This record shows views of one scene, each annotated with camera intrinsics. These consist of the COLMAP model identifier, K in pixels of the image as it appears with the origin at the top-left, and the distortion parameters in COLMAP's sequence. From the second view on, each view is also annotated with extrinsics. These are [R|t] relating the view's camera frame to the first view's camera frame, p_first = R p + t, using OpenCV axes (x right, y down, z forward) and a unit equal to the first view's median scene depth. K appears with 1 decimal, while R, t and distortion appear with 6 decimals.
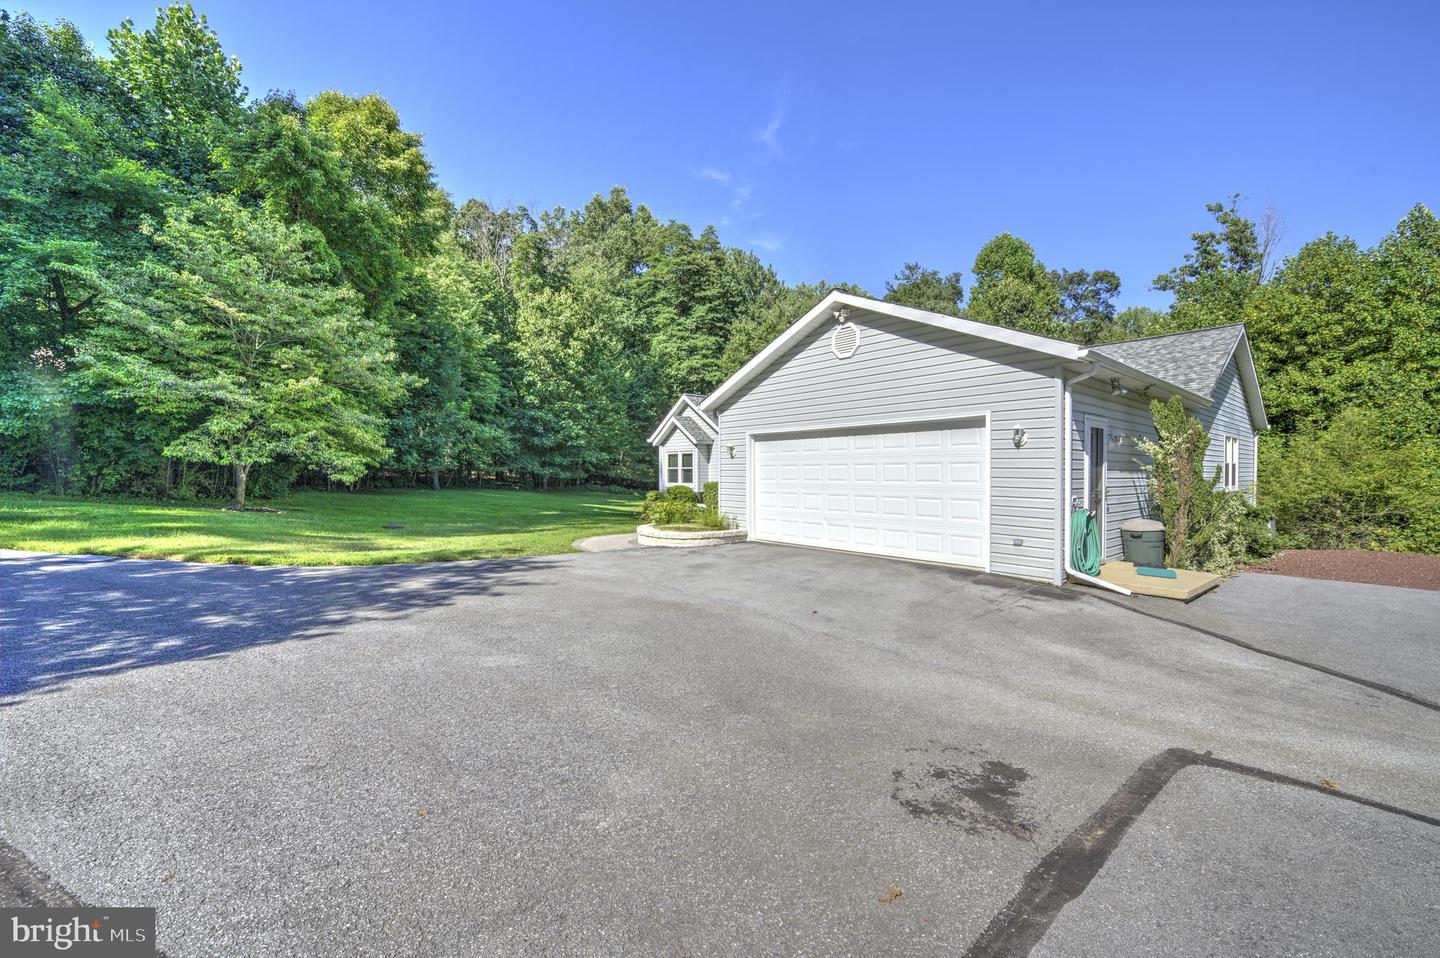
lens RADIAL K [[570.6, 0, 728.5], [0, 570.6, 476.8], [0, 0, 1]] dist [-0.017938, -0.001263]
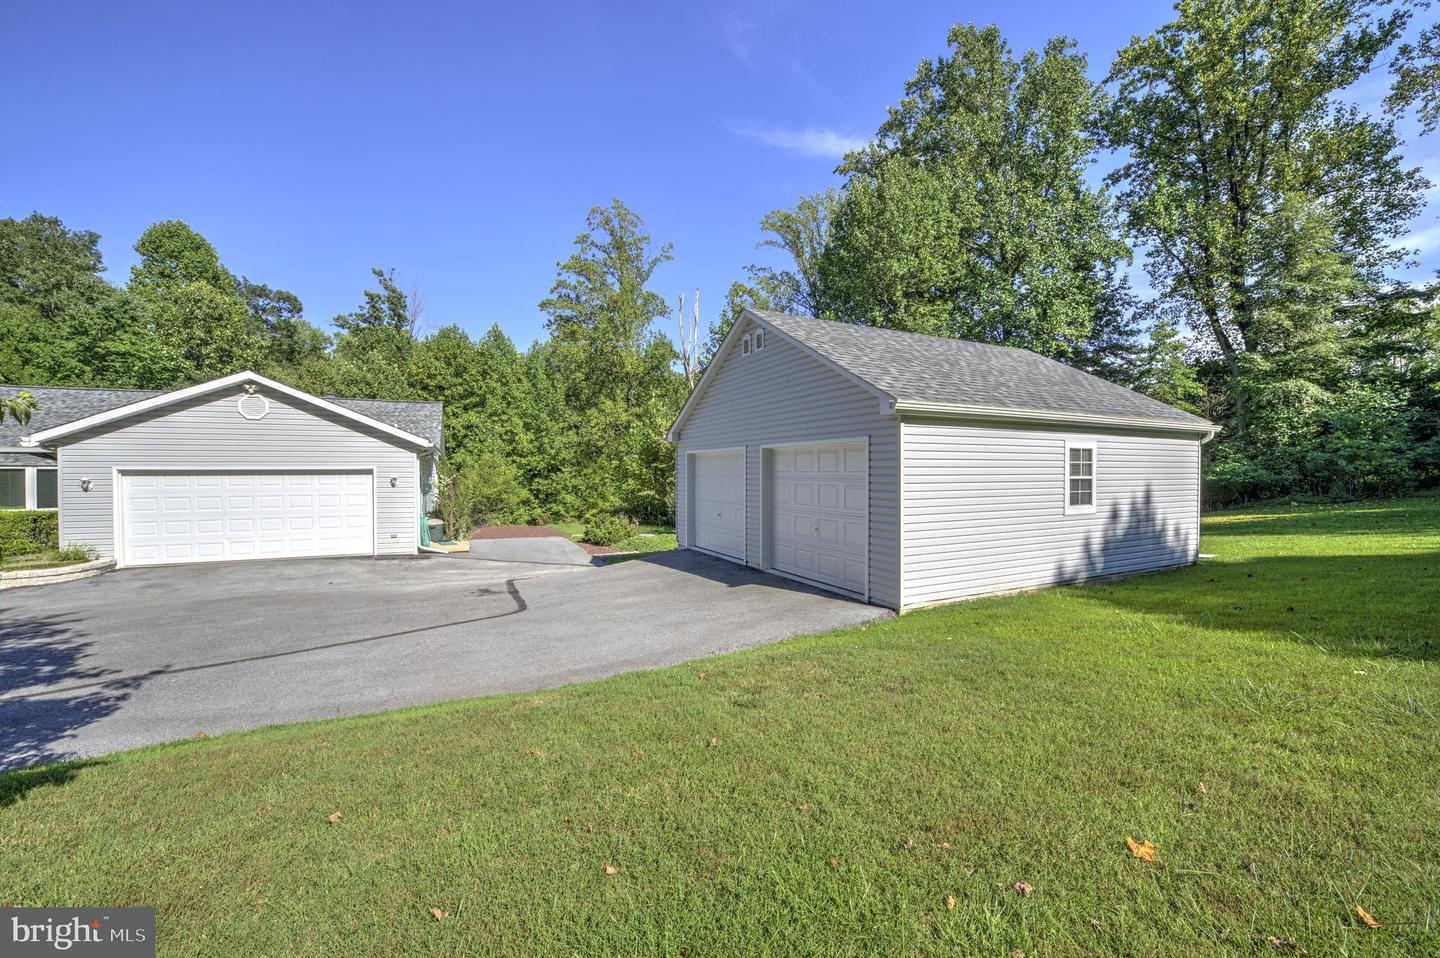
lens RADIAL K [[569.0, 0, 730.7], [0, 569.0, 477.8], [0, 0, 1]] dist [-0.002192, -0.011359]
pose [[0.255886, -0.011100, 0.966643, -0.435324], [0.009005, 0.999918, 0.009099, -0.036714], [-0.966665, 0.006376, 0.255965, -0.245009]]
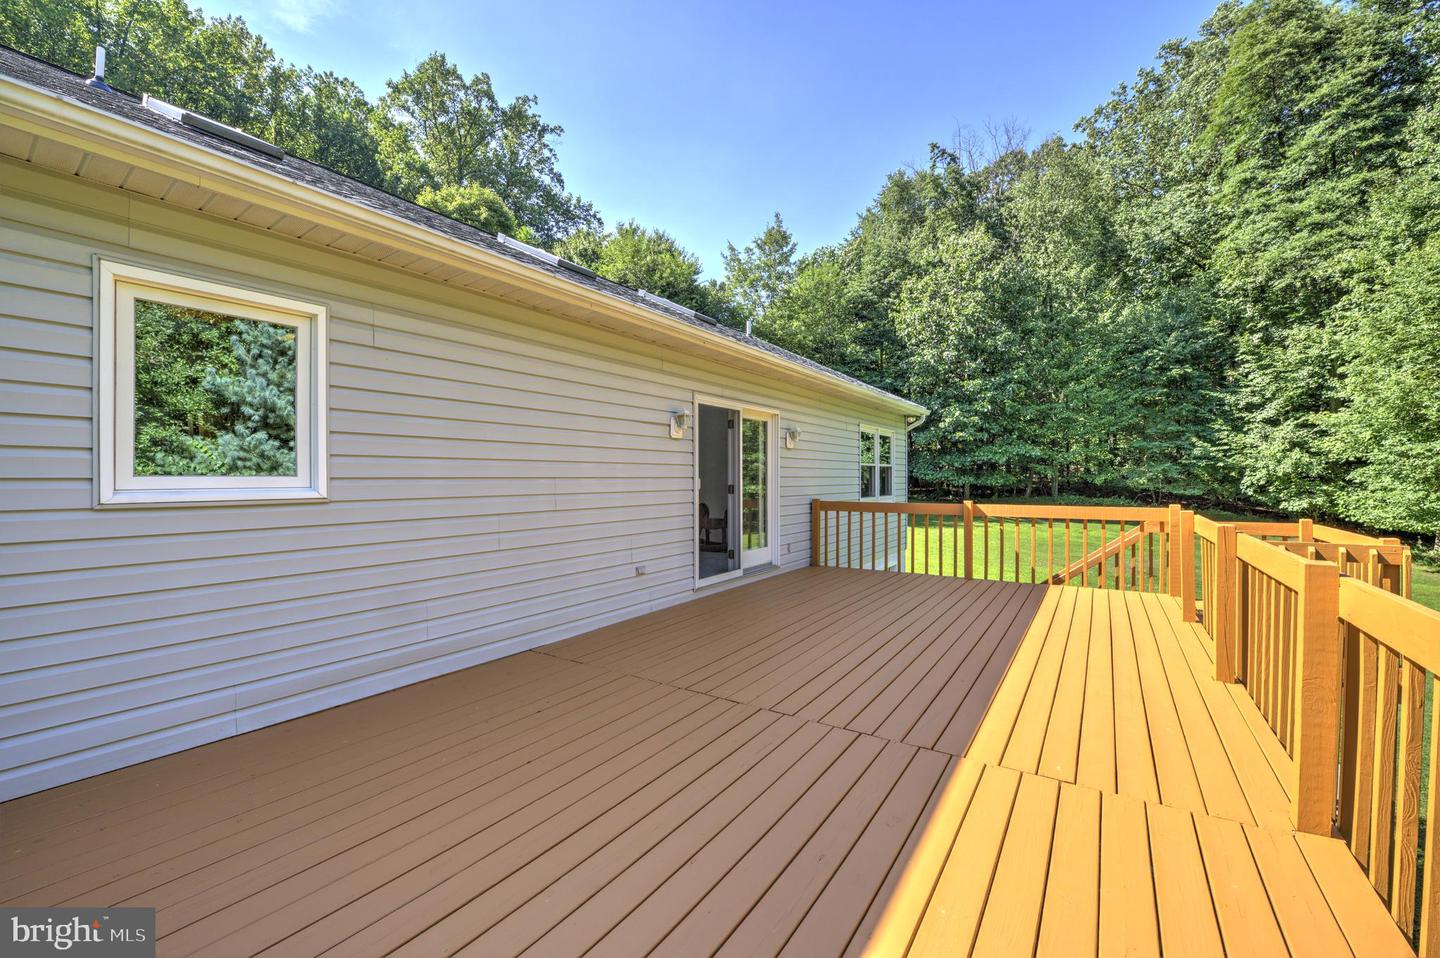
lens RADIAL K [[570.6, 0, 728.5], [0, 570.6, 476.8], [0, 0, 1]] dist [-0.017938, -0.001263]
pose [[0.286958, 0.005050, -0.957930, 0.835248], [-0.011161, 0.999936, 0.001928, -0.007086], [0.957878, 0.010138, 0.286996, 1.322697]]
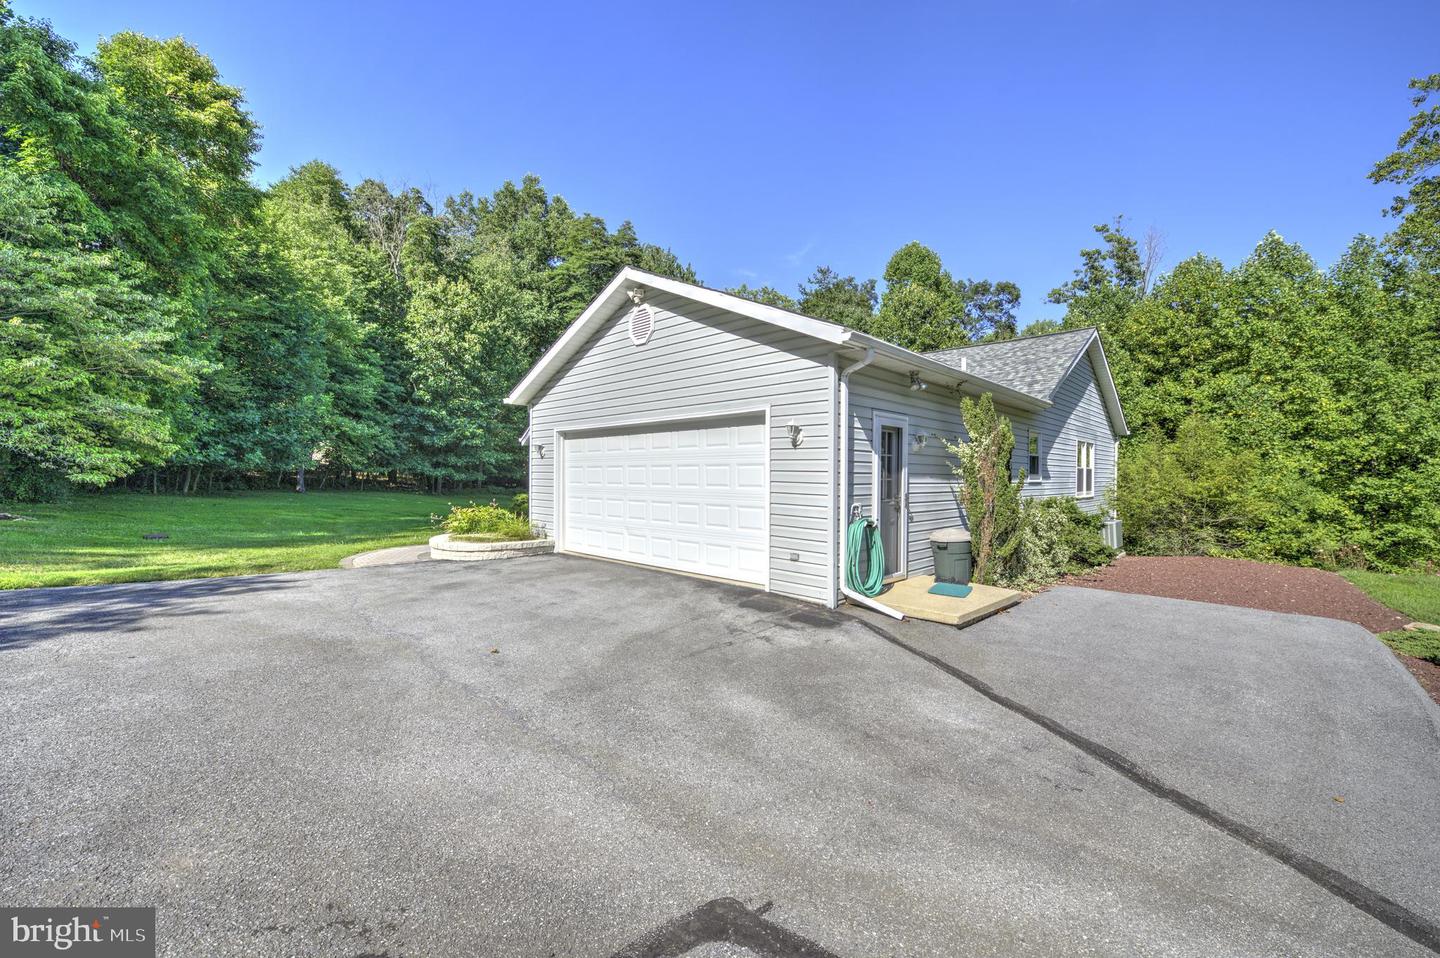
lens RADIAL K [[570.6, 0, 728.5], [0, 570.6, 476.8], [0, 0, 1]] dist [-0.017938, -0.001263]
pose [[0.994107, 0.005548, 0.108264, 0.130014], [-0.005018, 0.999974, -0.005171, -0.000719], [-0.108290, 0.004597, 0.994109, 0.061288]]
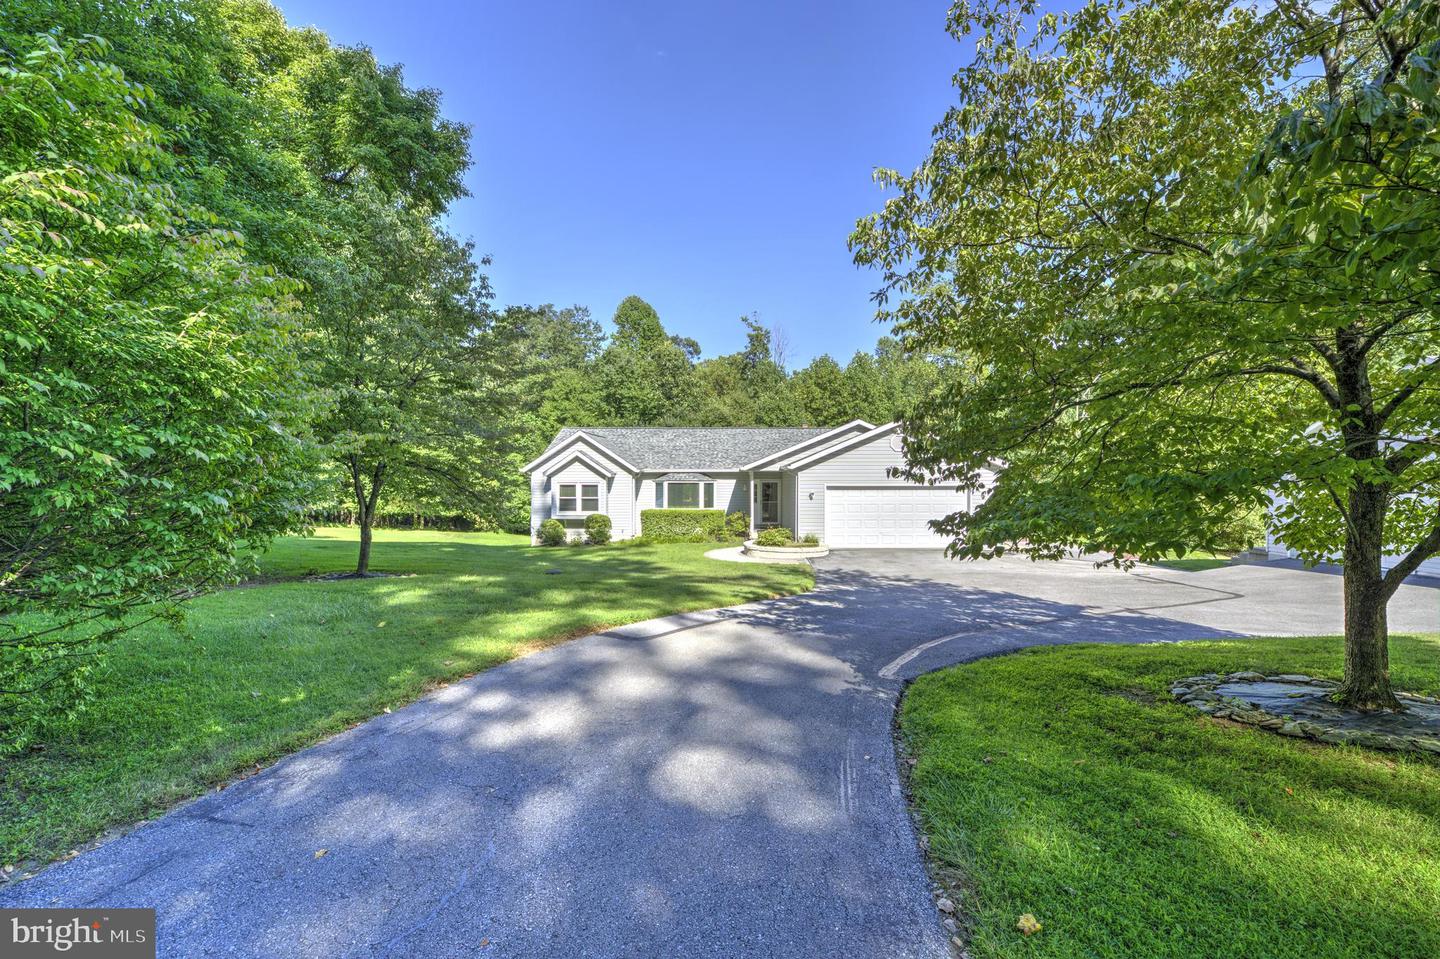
lens RADIAL K [[570.6, 0, 728.5], [0, 570.6, 477.3], [0, 0, 1]] dist [-0.017938, -0.001263]
pose [[0.645716, 0.000283, 0.763578, -0.924340], [0.003674, 0.999987, -0.003478, -0.061760], [-0.763569, 0.005051, 0.645706, 0.088160]]
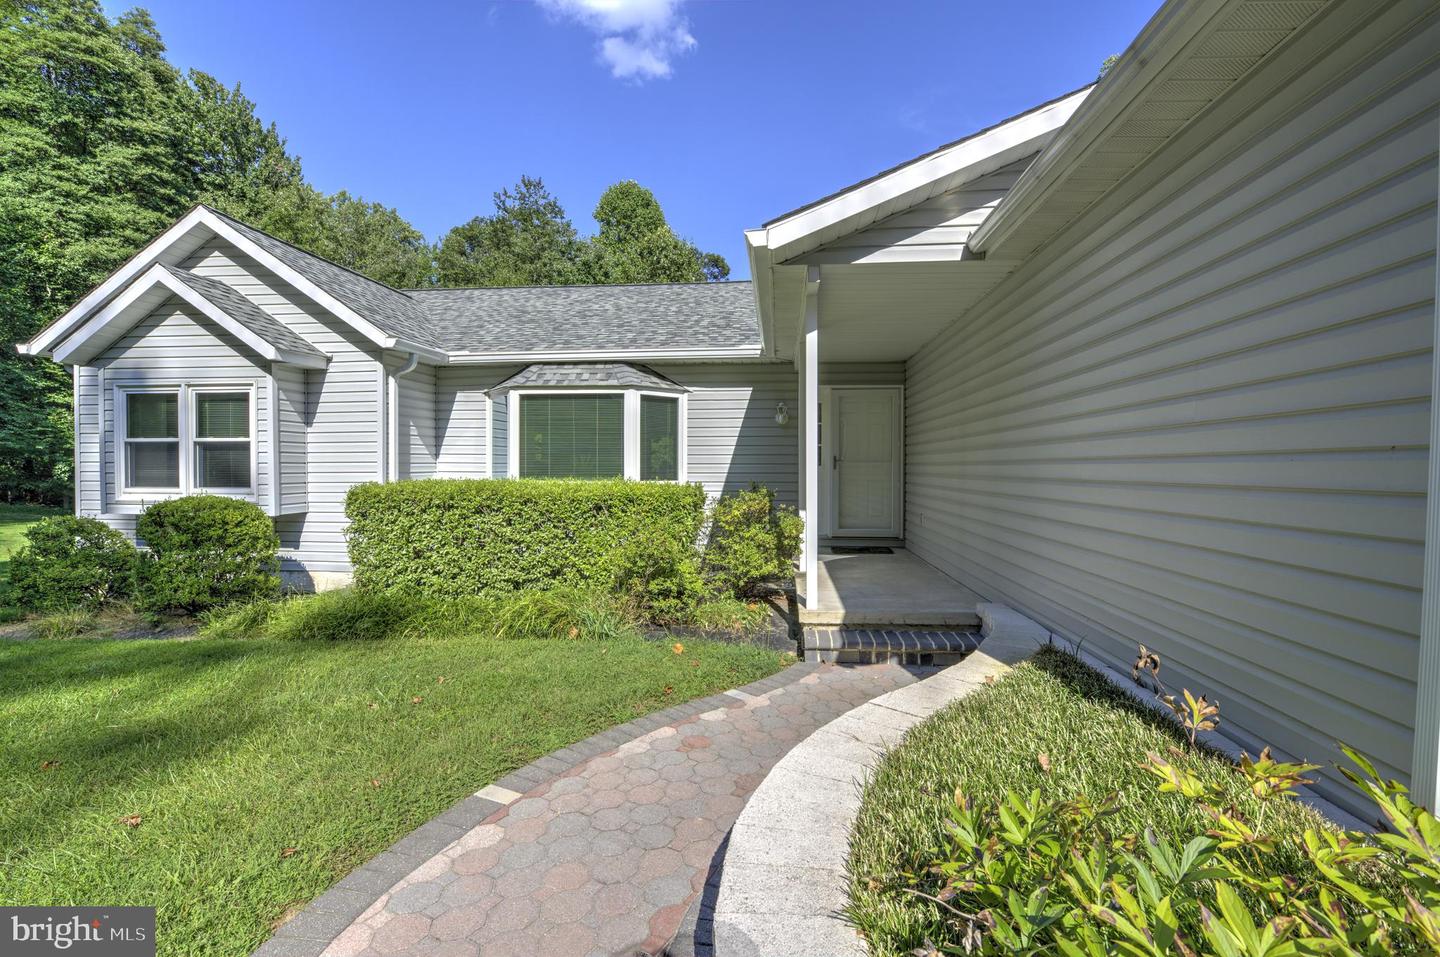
lens RADIAL K [[600.6, 0, 719.8], [0, 600.6, 474.1], [0, 0, 1]] dist [-0.000919, -0.005521]
pose [[0.712637, -0.009599, 0.701467, -0.134506], [0.003433, 0.999942, 0.010196, 0.001863], [-0.701524, -0.004858, 0.712629, 0.707687]]
